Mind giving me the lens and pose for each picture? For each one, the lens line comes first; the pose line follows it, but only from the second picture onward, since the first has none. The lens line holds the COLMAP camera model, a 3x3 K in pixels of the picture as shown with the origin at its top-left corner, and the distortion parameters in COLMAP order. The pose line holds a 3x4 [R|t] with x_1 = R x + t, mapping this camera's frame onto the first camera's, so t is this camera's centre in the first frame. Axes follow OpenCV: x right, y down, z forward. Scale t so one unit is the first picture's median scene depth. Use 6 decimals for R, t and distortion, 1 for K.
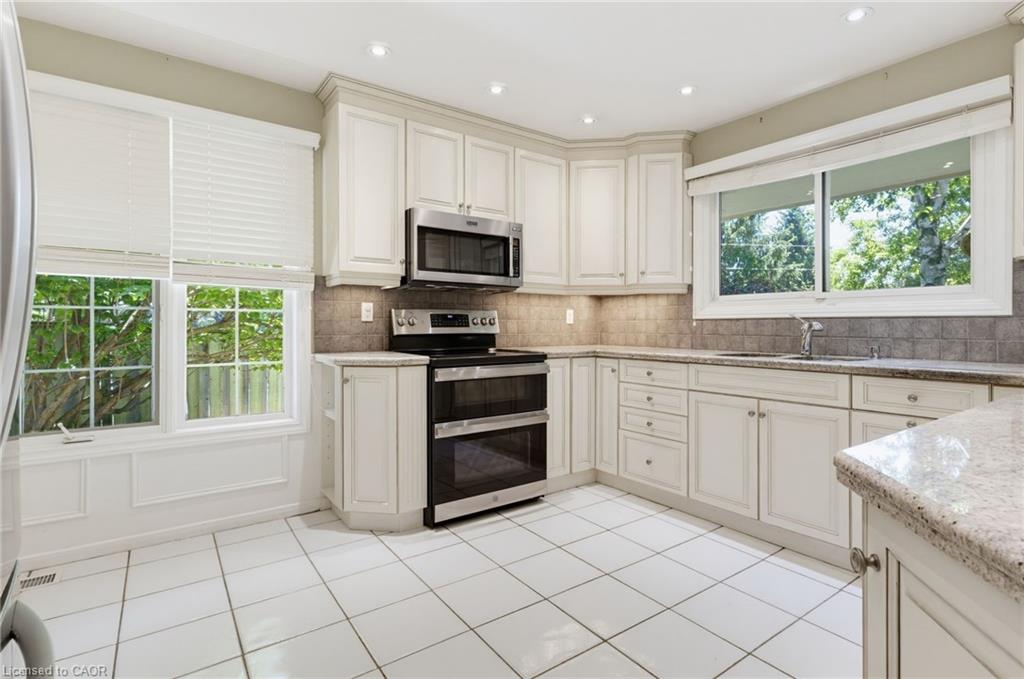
lens RADIAL K [[503.6, 0, 516.5], [0, 503.6, 324.0], [0, 0, 1]] dist [0.009794, 0.001366]
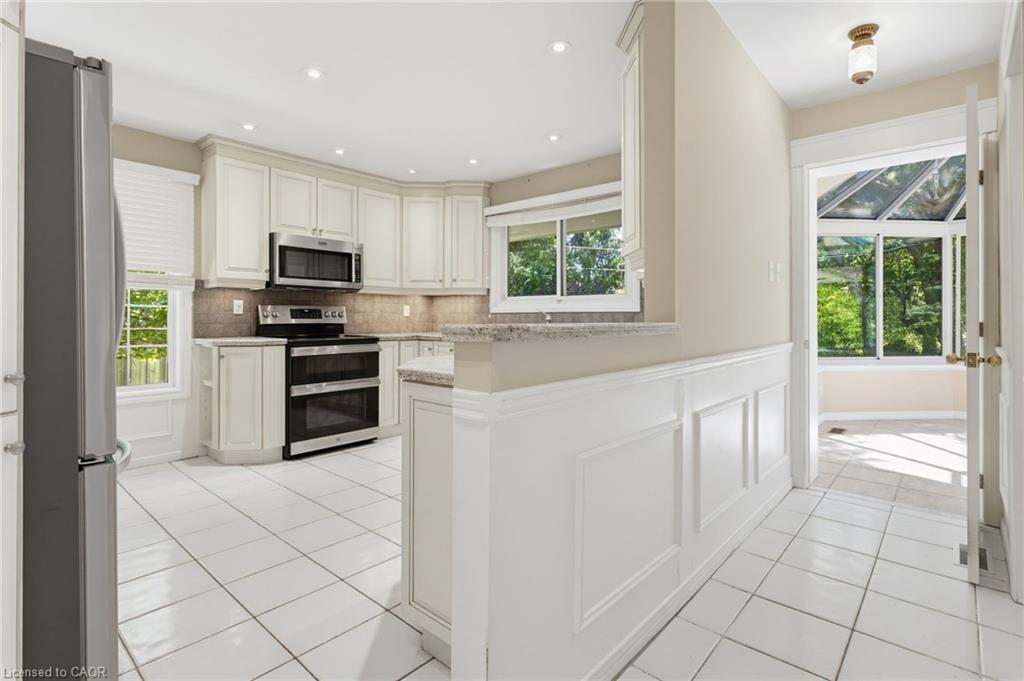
lens RADIAL K [[503.6, 0, 521.3], [0, 503.6, 314.9], [0, 0, 1]] dist [0.009794, 0.001366]
pose [[0.972716, 0.001774, 0.231991, 0.121712], [-0.000848, 0.999991, -0.004090, 0.001395], [-0.231997, 0.003782, 0.972709, -0.472591]]
